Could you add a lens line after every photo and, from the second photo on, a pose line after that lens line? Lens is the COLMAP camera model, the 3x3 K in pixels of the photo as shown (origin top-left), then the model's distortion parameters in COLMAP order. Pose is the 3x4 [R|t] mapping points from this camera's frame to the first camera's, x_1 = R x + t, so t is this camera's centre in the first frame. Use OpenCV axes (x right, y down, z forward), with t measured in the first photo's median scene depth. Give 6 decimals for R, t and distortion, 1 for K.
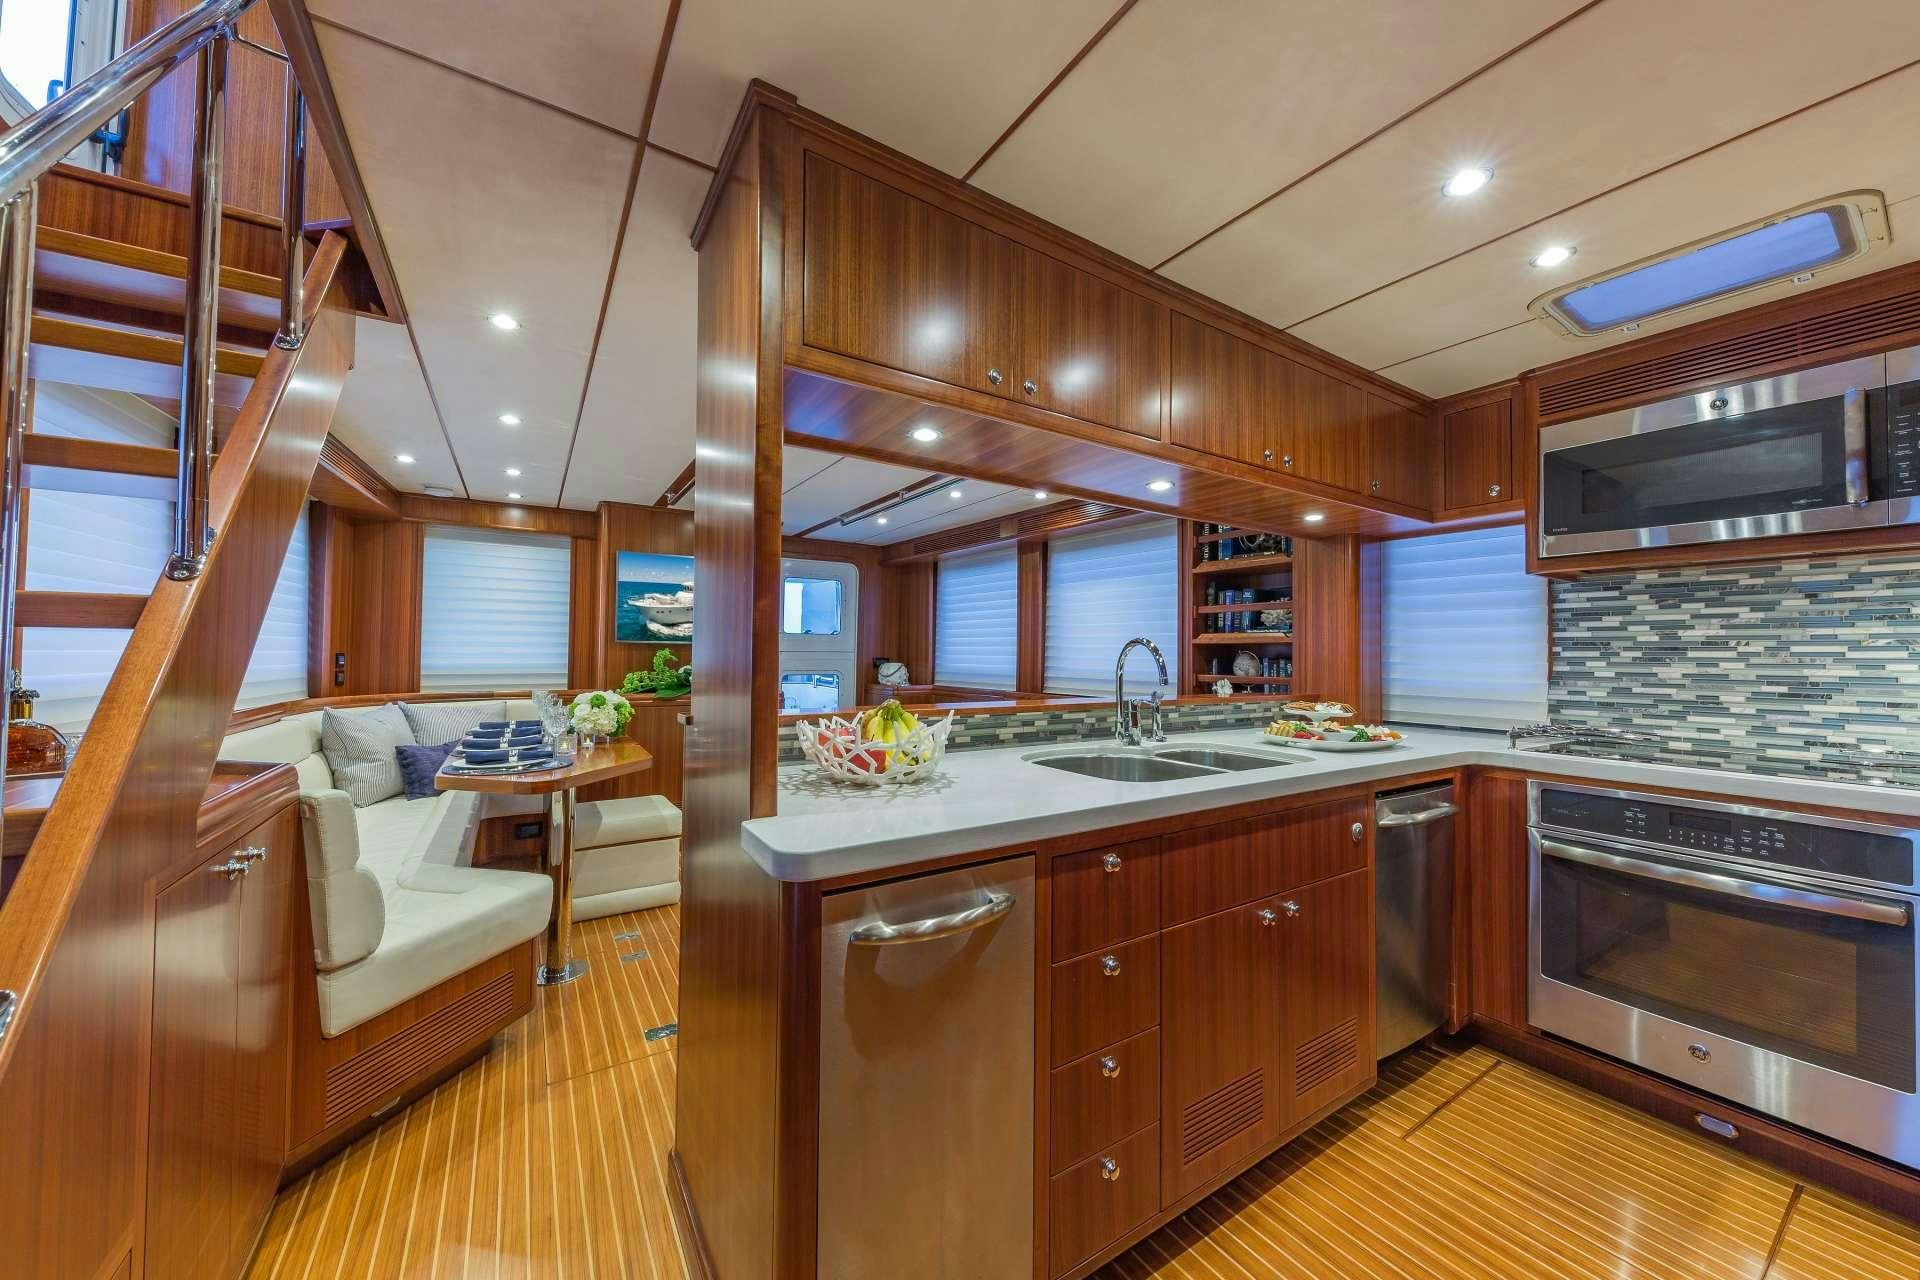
lens RADIAL K [[660.5, 0, 946.7], [0, 660.5, 641.9], [0, 0, 1]] dist [0.015213, -0.000486]
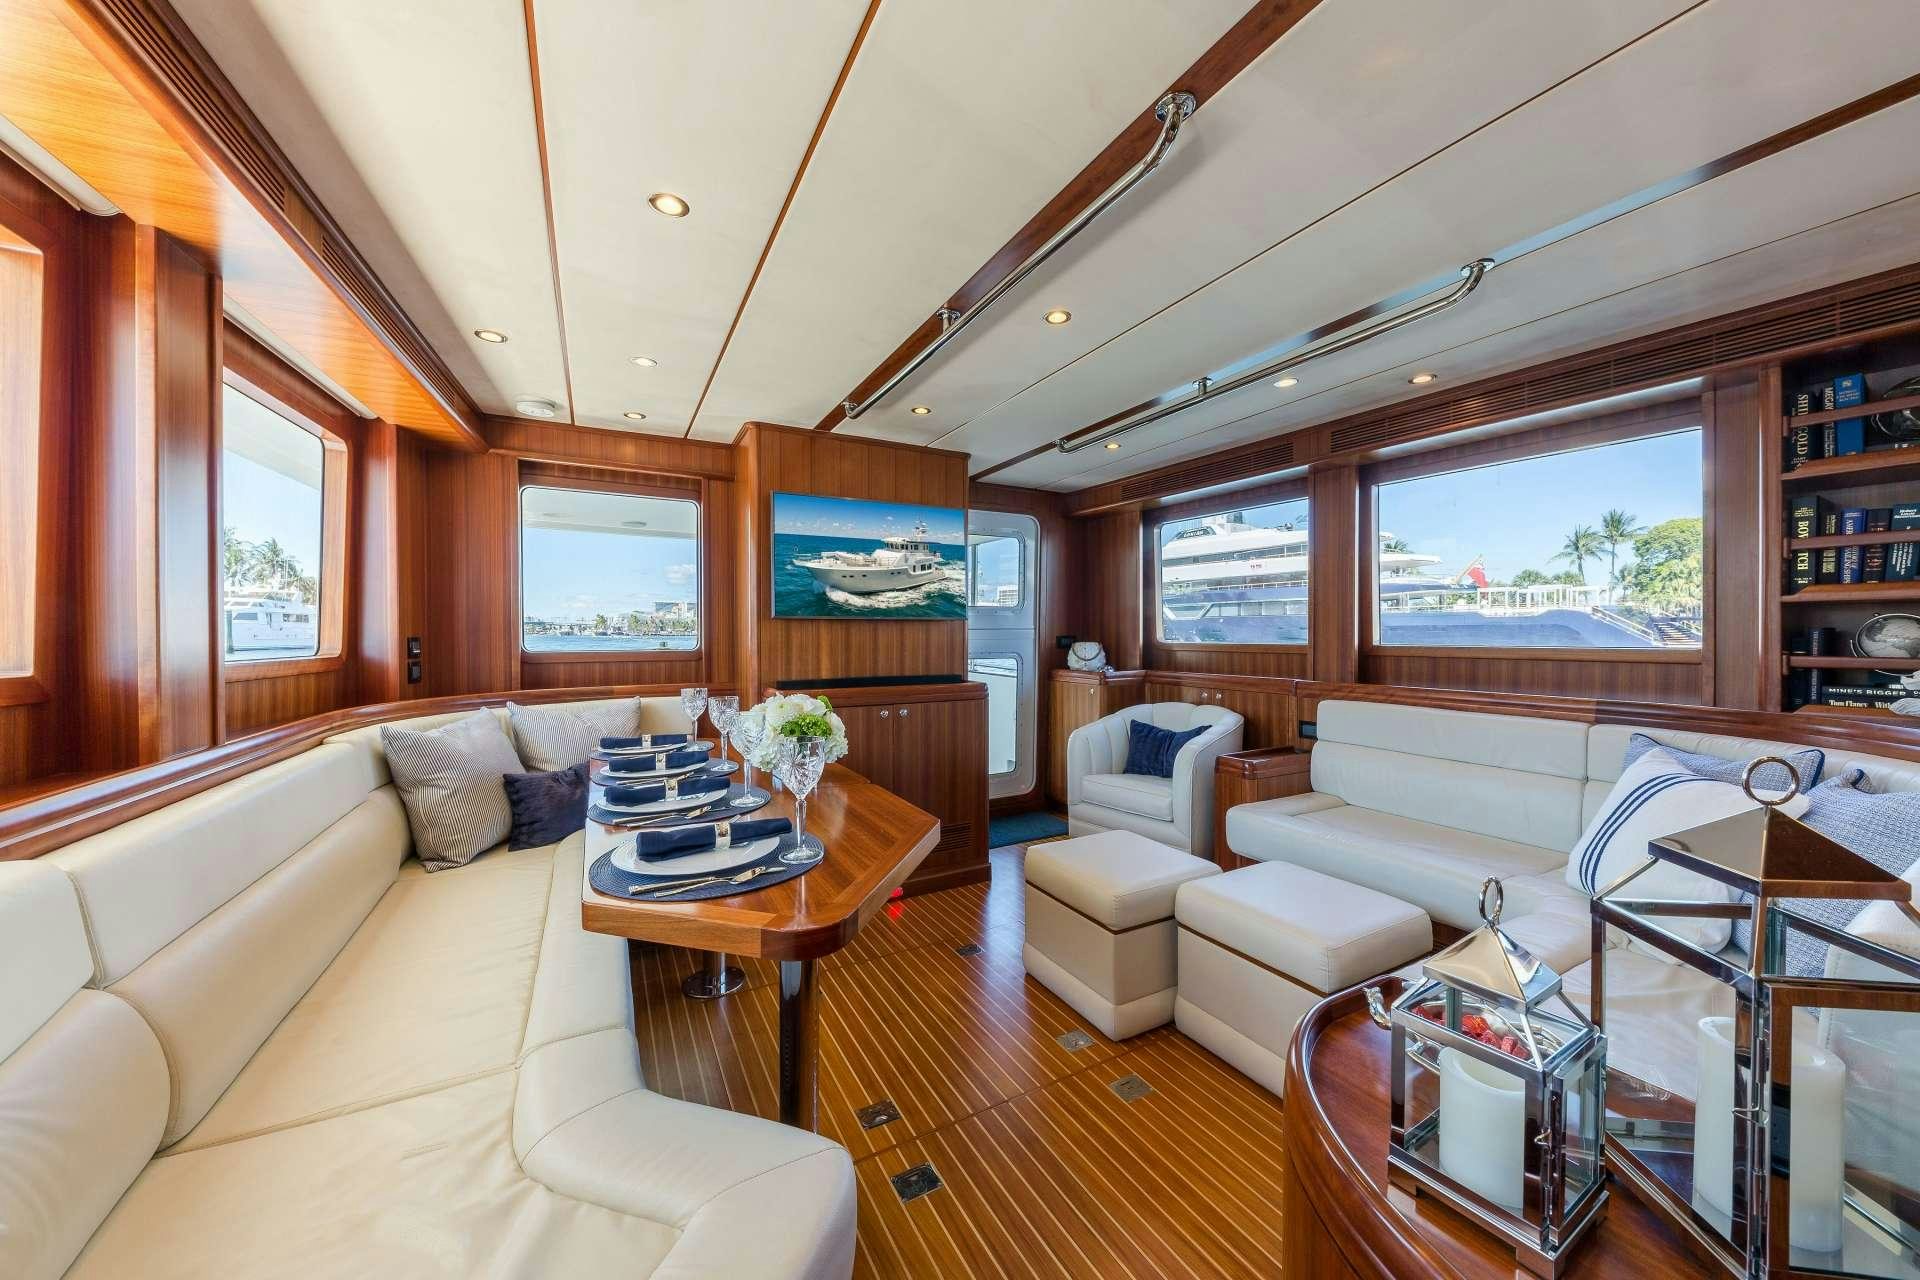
lens RADIAL K [[660.5, 0, 963.9], [0, 660.5, 637.8], [0, 0, 1]] dist [0.015213, -0.000486]
pose [[0.997557, -0.013885, -0.068457, -0.434197], [0.016044, 0.999388, 0.031094, 0.004108], [0.067983, -0.032117, 0.997169, 0.522974]]
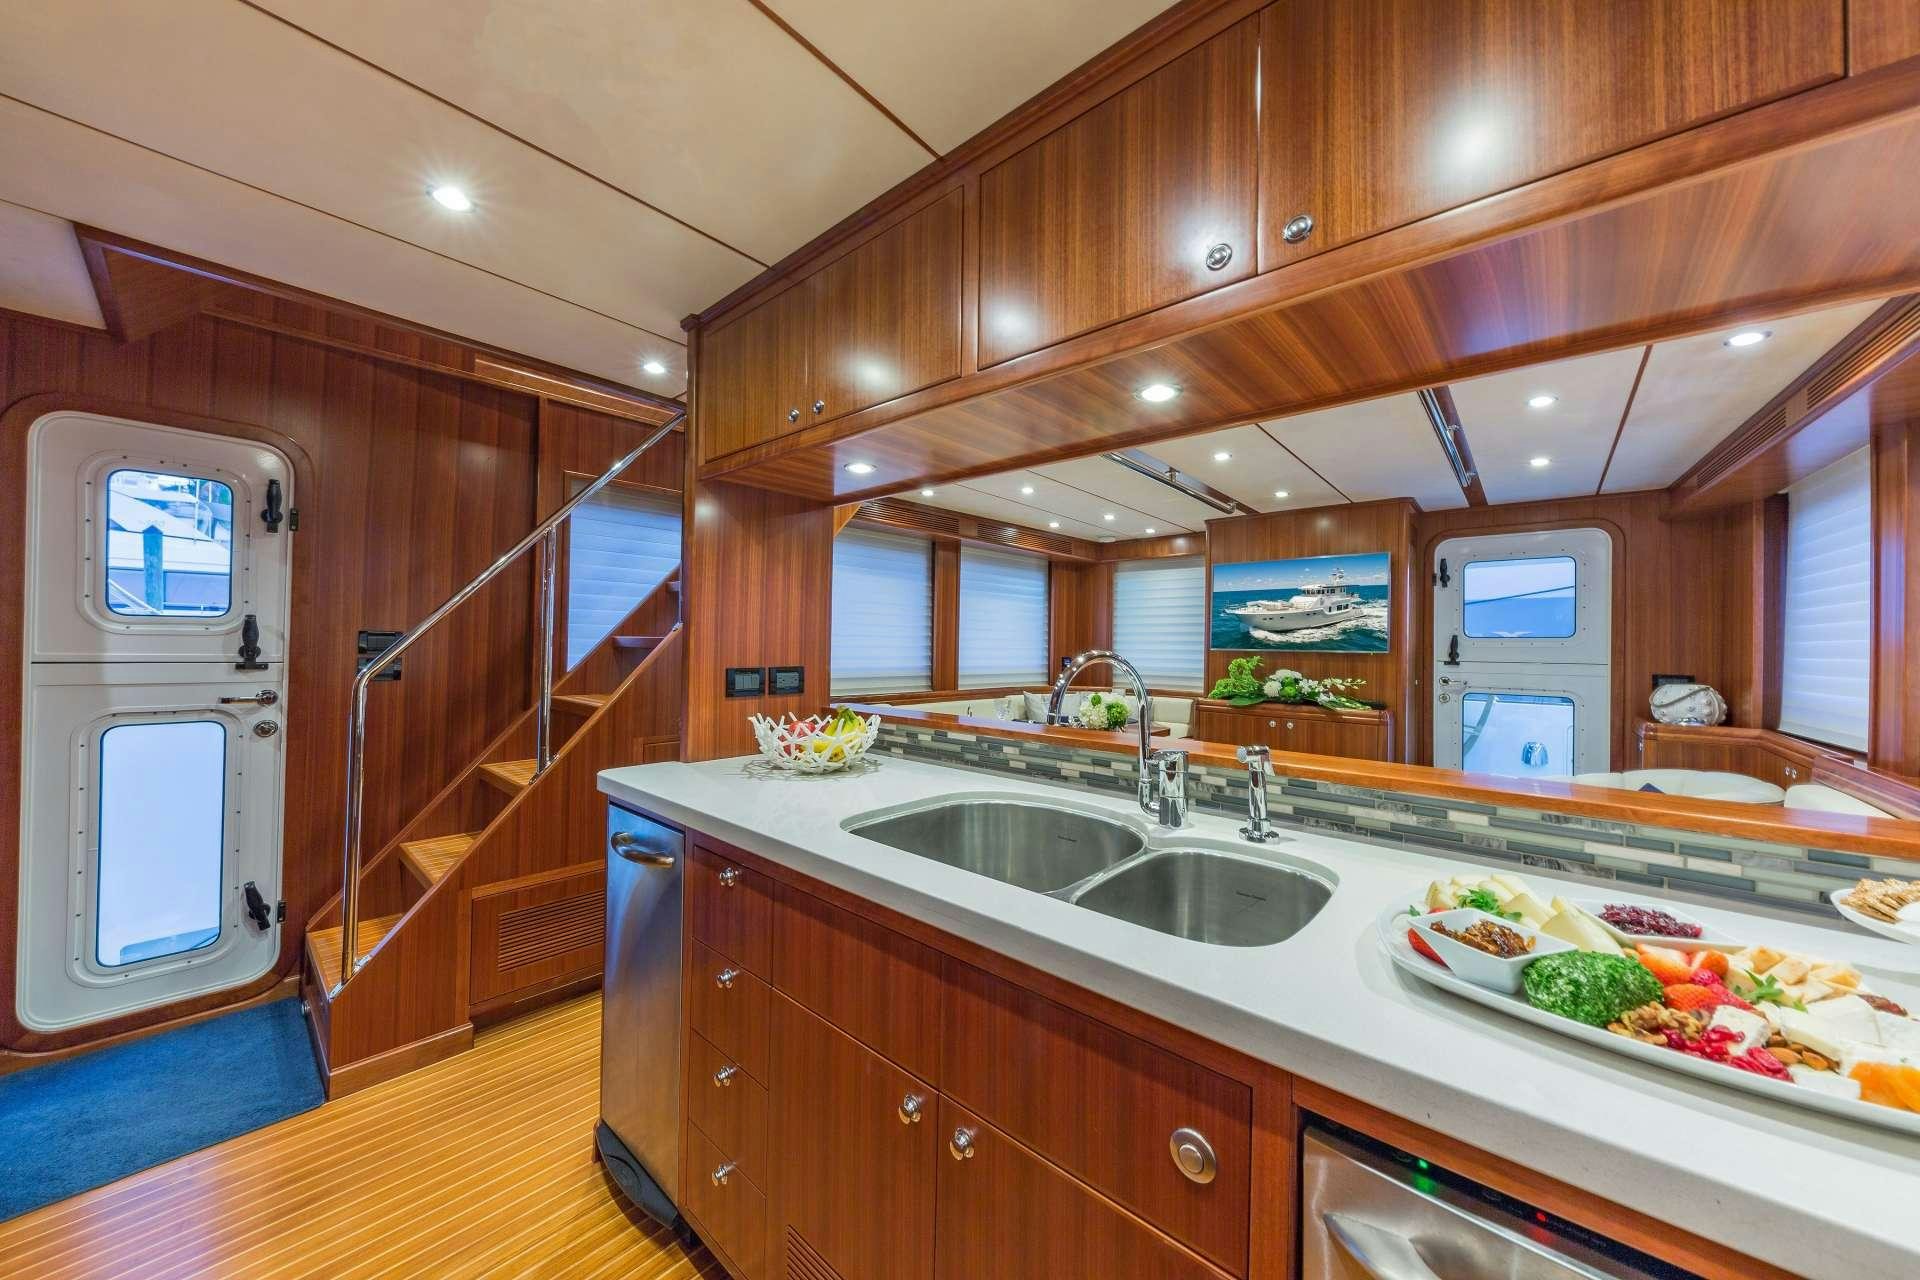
lens RADIAL K [[660.5, 0, 969.9], [0, 660.5, 639.5], [0, 0, 1]] dist [0.015213, -0.000486]
pose [[0.282680, -0.017224, -0.959059, 0.698137], [0.008560, 0.999844, -0.015433, -0.005351], [0.959176, -0.003847, 0.282784, 0.562081]]
